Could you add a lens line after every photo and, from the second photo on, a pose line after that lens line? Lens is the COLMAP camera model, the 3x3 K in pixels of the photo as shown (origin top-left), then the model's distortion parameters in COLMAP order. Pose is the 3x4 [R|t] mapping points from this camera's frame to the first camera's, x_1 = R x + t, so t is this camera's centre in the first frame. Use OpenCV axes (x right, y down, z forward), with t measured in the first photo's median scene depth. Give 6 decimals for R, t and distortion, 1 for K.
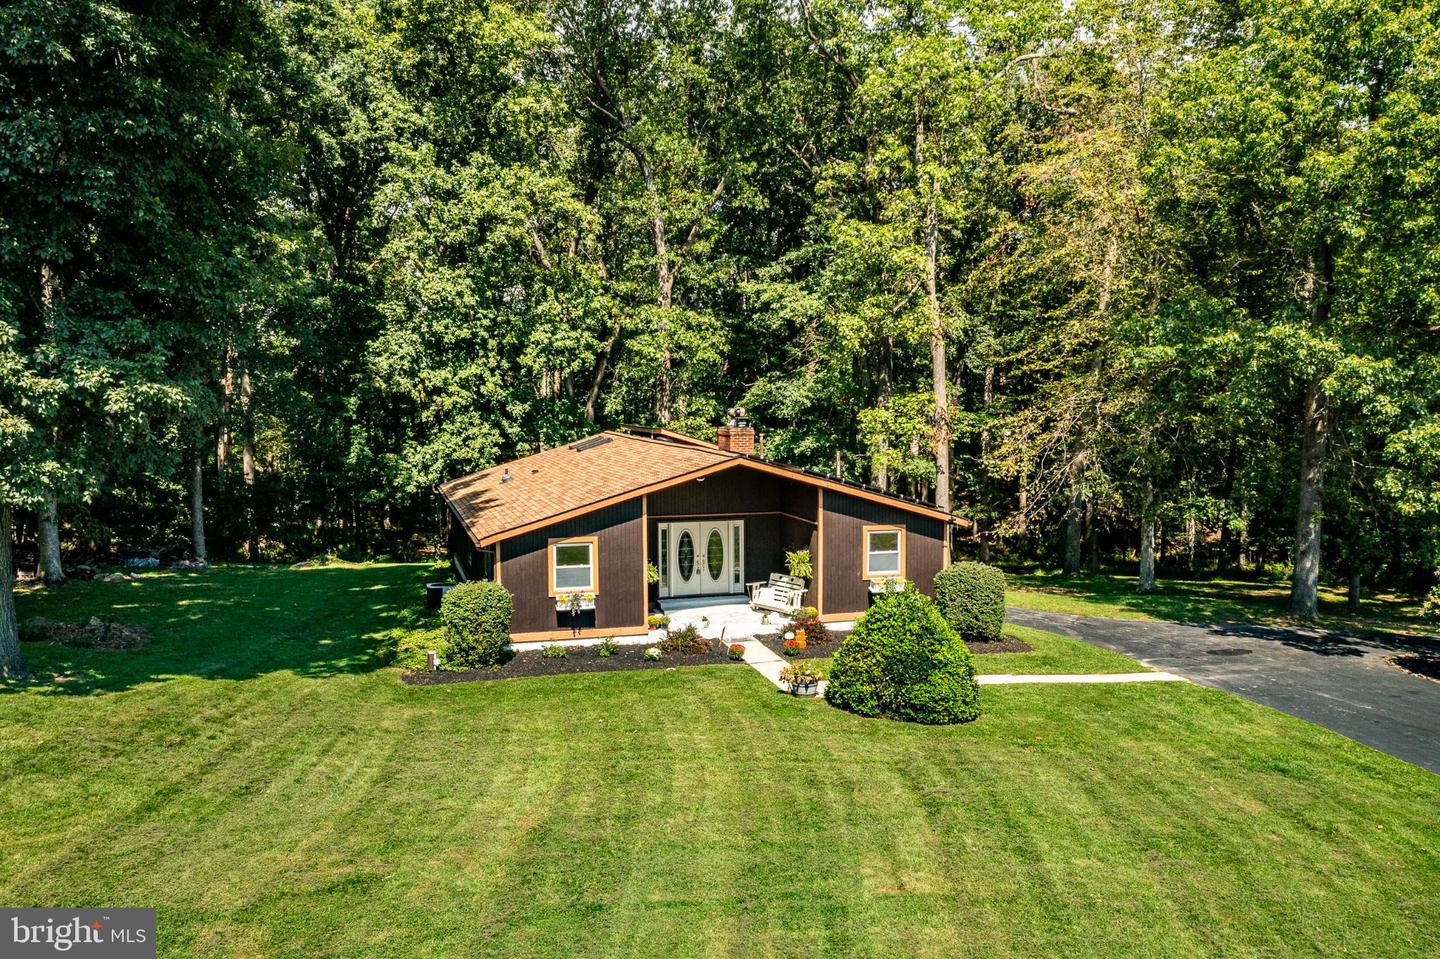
lens RADIAL K [[1159.6, 0, 716.6], [0, 1159.6, 472.9], [0, 0, 1]] dist [0.018803, 0.012912]
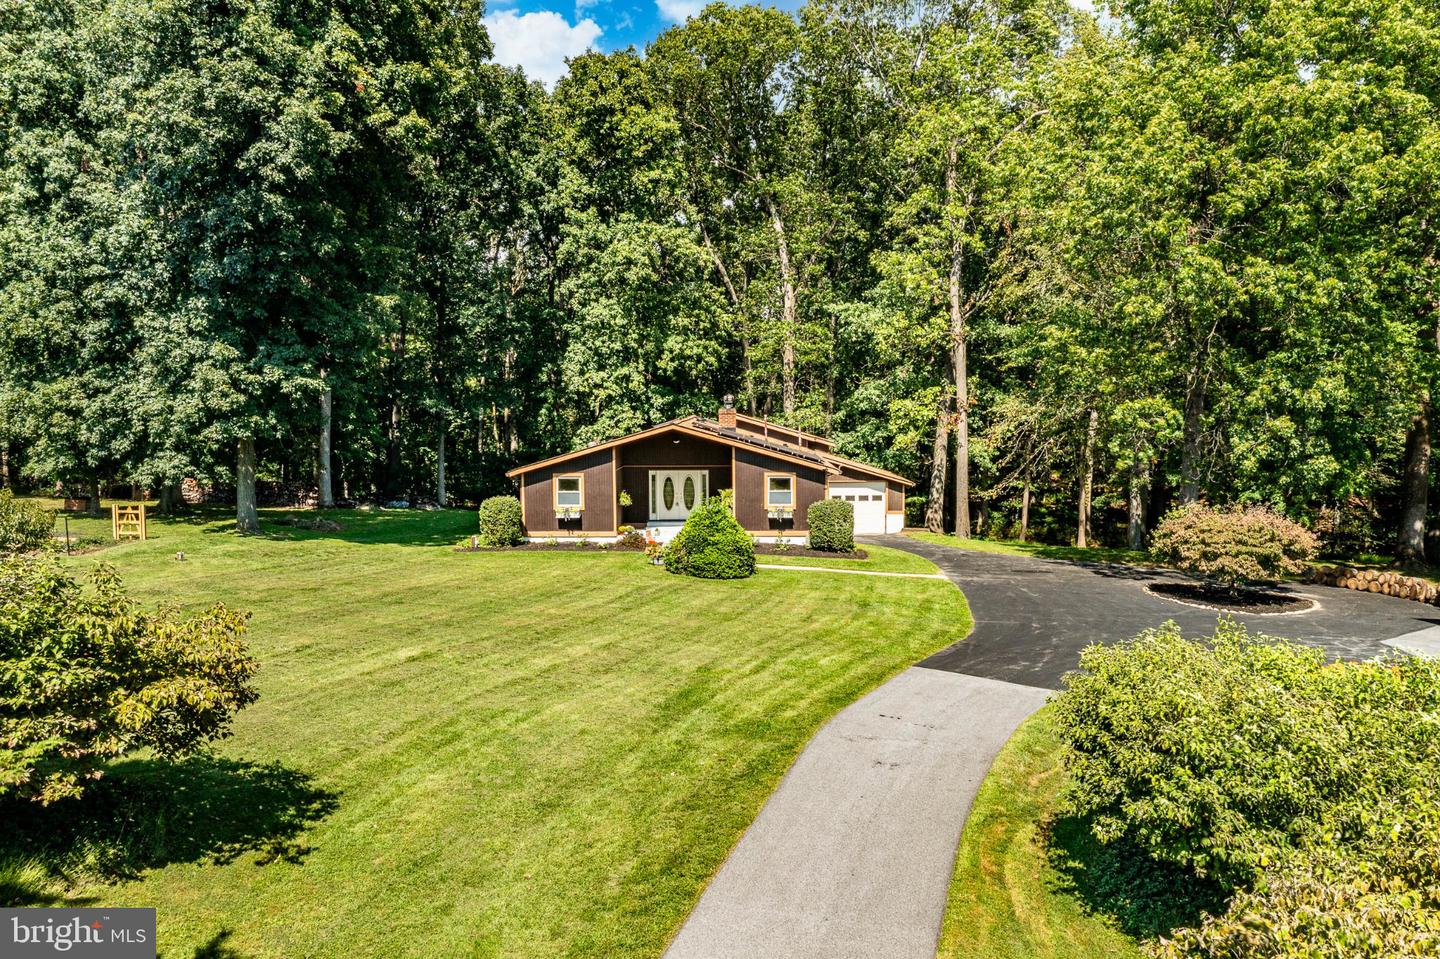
lens RADIAL K [[1159.6, 0, 704.8], [0, 1159.6, 468.9], [0, 0, 1]] dist [0.018803, 0.012912]
pose [[0.949630, 0.017136, -0.312904, 0.325021], [-0.019264, 0.999808, -0.003712, 0.030080], [0.312780, 0.009553, 0.949777, -0.273198]]
